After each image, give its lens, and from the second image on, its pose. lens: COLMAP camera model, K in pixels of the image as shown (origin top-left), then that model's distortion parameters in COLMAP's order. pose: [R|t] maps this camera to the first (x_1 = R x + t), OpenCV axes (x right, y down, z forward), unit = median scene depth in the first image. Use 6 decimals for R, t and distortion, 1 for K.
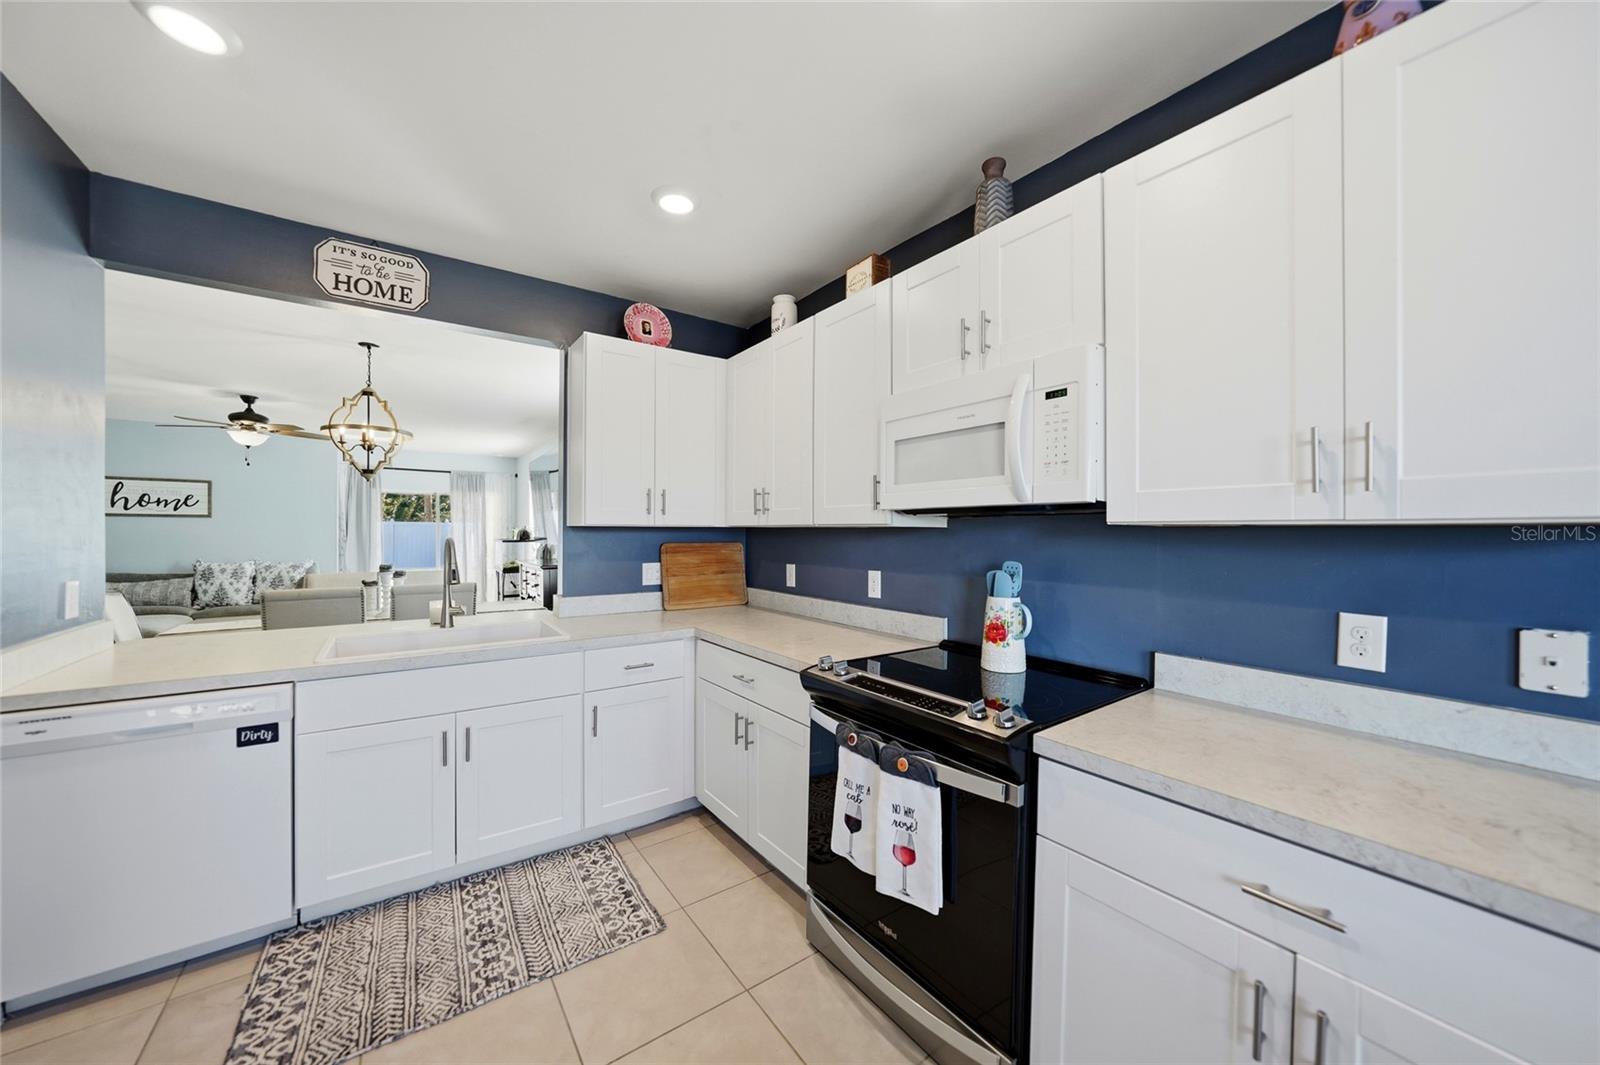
lens RADIAL K [[563.8, 0, 798.7], [0, 563.8, 536.8], [0, 0, 1]] dist [-0.023883, 0.005024]
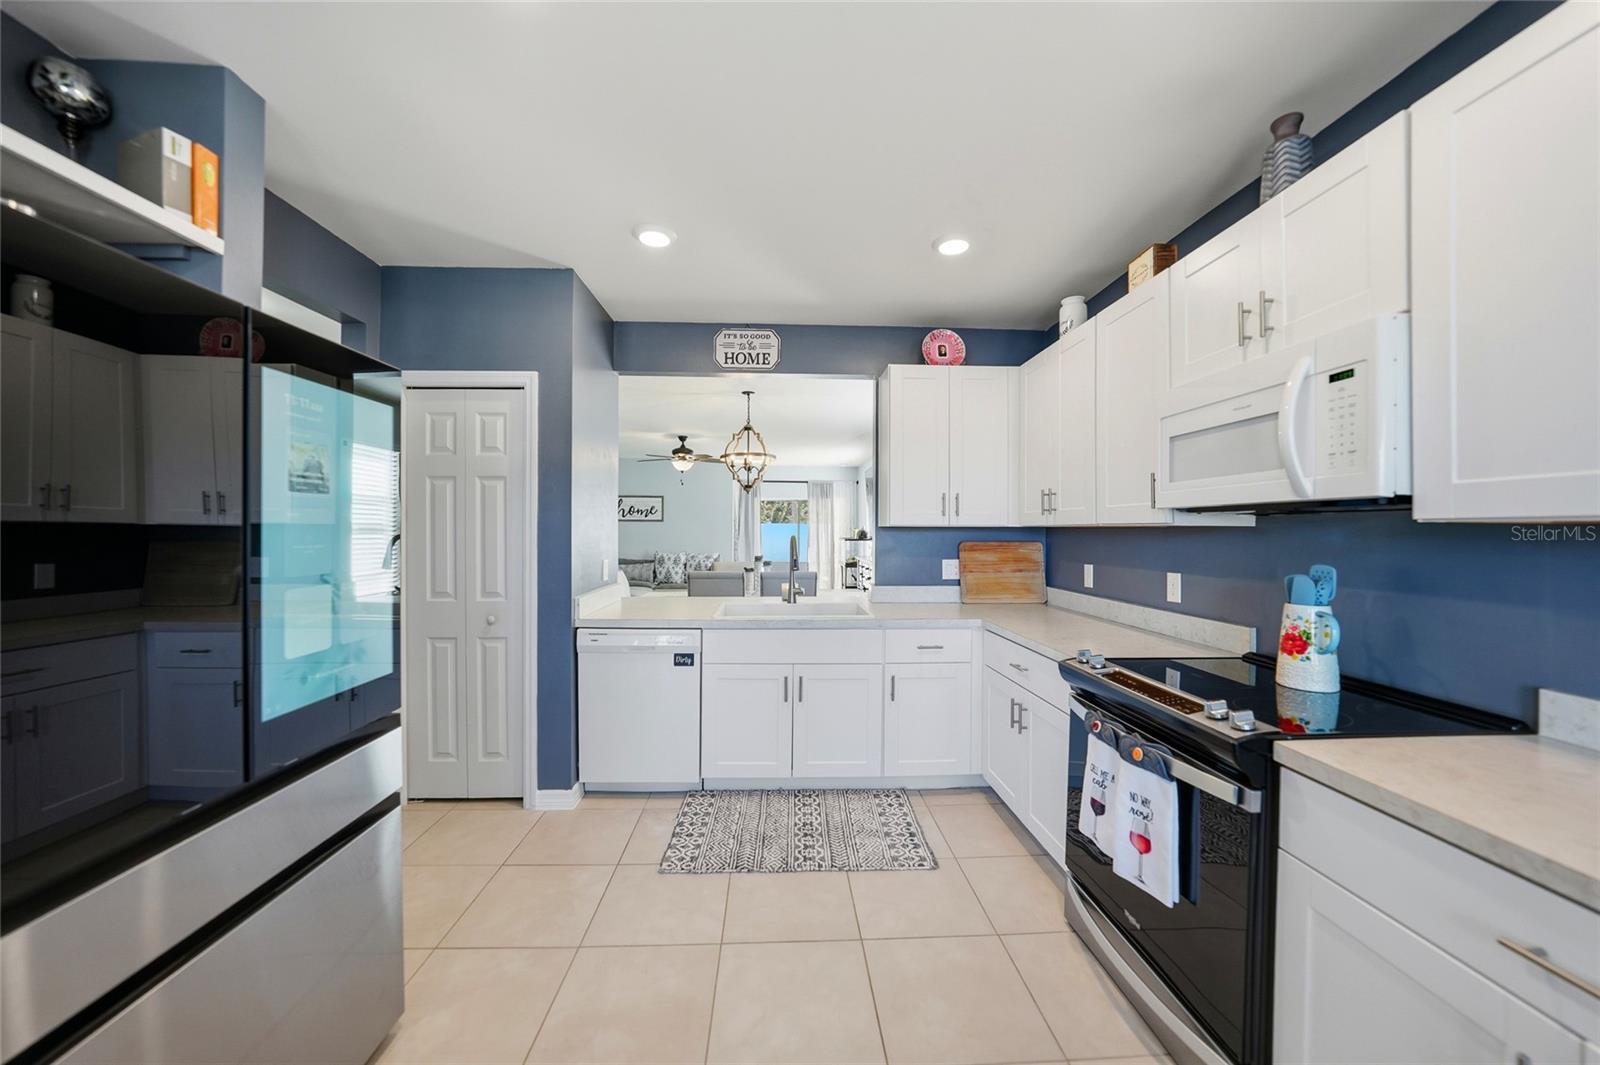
lens RADIAL K [[563.8, 0, 796.8], [0, 563.8, 534.3], [0, 0, 1]] dist [-0.023883, 0.005024]
pose [[0.834411, 0.001944, -0.551139, 0.165894], [-0.003735, 0.999991, -0.002128, 0.001429], [0.551130, 0.003834, 0.834410, -0.156413]]
